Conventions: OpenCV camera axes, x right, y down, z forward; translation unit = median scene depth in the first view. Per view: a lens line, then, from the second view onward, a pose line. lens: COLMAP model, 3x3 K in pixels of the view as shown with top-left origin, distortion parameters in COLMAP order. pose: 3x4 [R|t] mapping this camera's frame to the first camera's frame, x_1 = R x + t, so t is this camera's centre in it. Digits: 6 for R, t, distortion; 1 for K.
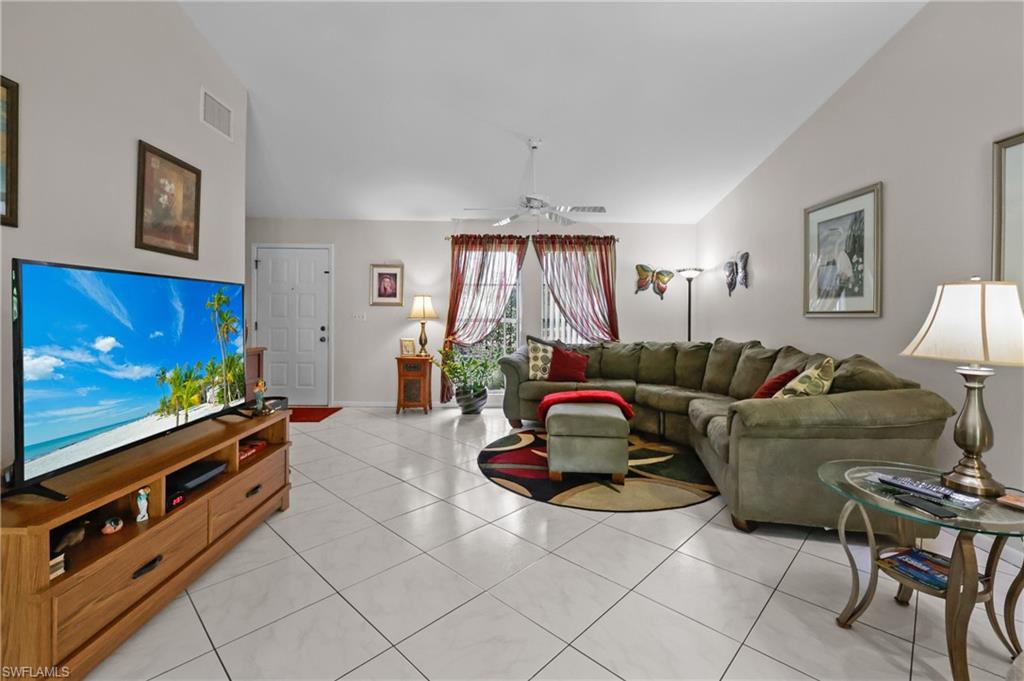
lens RADIAL K [[442.6, 0, 511.9], [0, 442.6, 326.9], [0, 0, 1]] dist [0.002752, 0.000248]
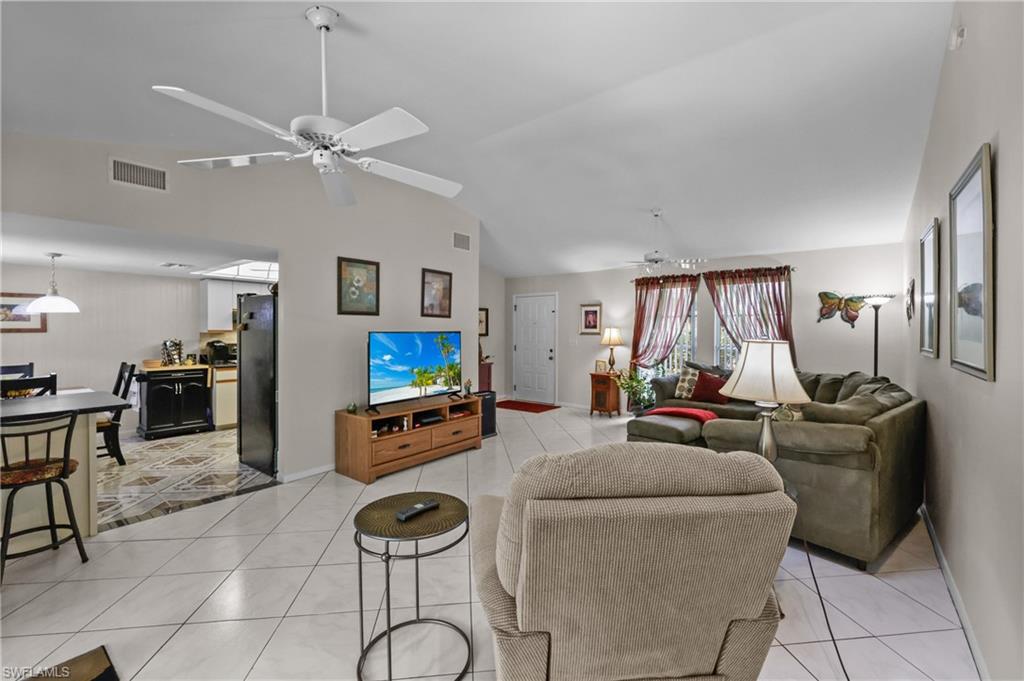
lens RADIAL K [[428.3, 0, 514.2], [0, 428.3, 327.4], [0, 0, 1]] dist [0.013278, 0.000142]
pose [[0.766532, -0.010901, -0.642113, 0.382386], [-0.017579, 0.999125, -0.037947, -0.016654], [0.641965, 0.040375, 0.765670, -0.151091]]
